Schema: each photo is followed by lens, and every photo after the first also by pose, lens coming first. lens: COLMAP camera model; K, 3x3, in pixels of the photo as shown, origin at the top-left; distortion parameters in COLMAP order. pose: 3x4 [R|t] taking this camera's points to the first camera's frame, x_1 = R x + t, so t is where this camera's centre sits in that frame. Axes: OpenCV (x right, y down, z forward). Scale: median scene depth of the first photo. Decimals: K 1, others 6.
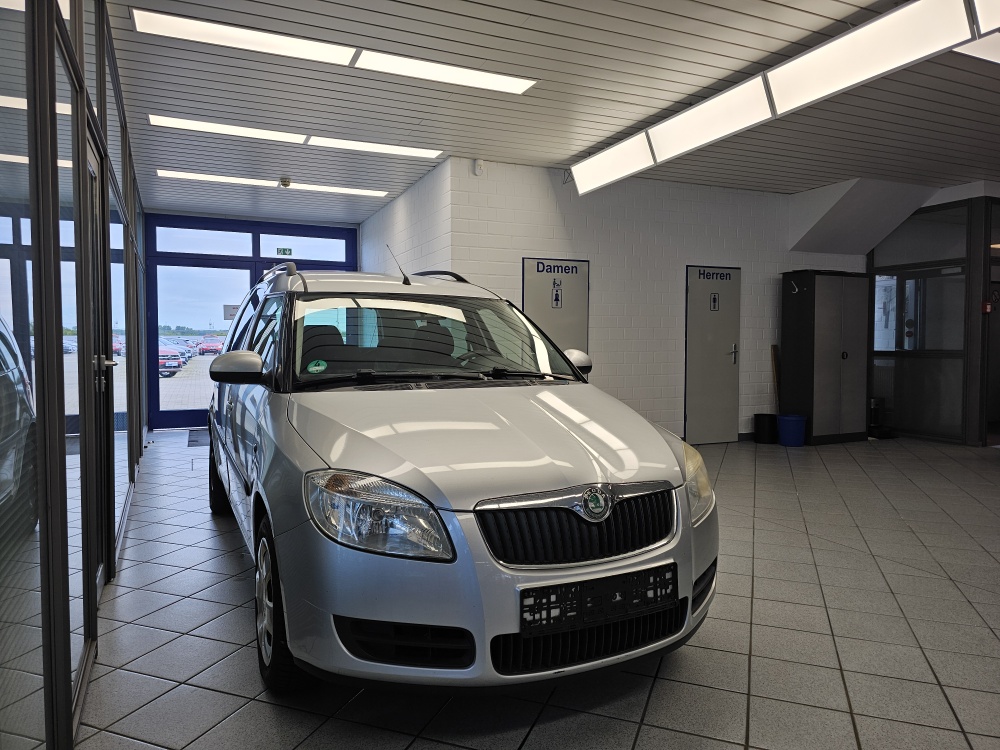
lens RADIAL K [[685.1, 0, 505.1], [0, 685.1, 376.8], [0, 0, 1]] dist [0.062872, -0.058332]
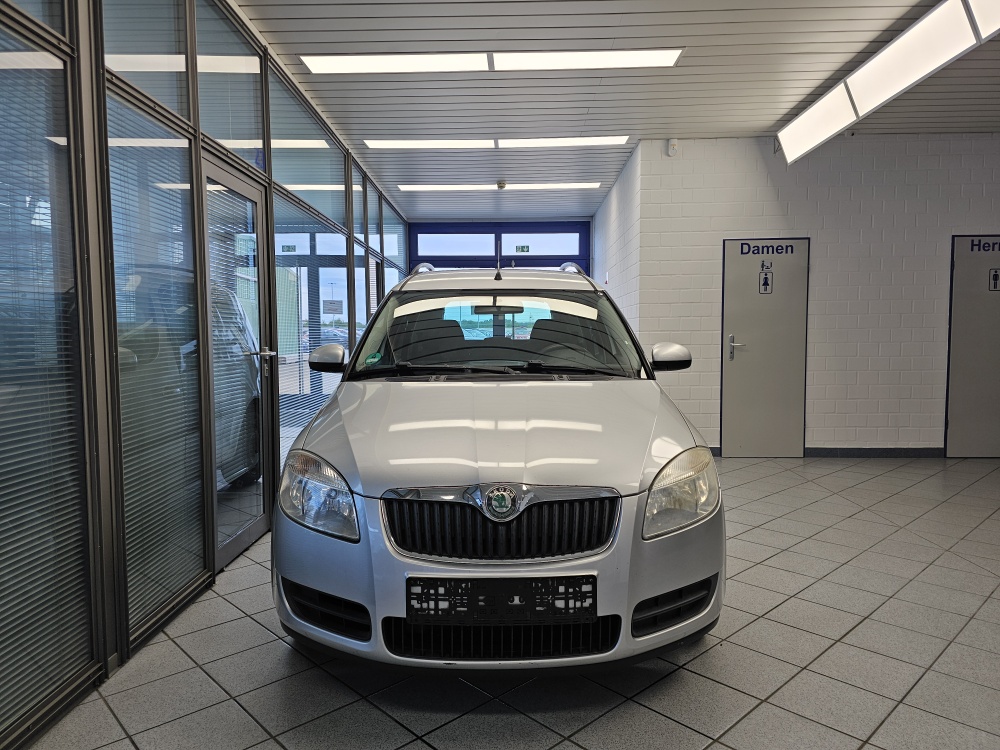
lens RADIAL K [[685.1, 0, 505.2], [0, 685.1, 384.4], [0, 0, 1]] dist [0.062872, -0.058332]
pose [[0.900244, 0.026720, -0.434566, 0.221843], [-0.015181, 0.999435, 0.030002, -0.005386], [0.435122, -0.020412, 0.900140, 0.050279]]
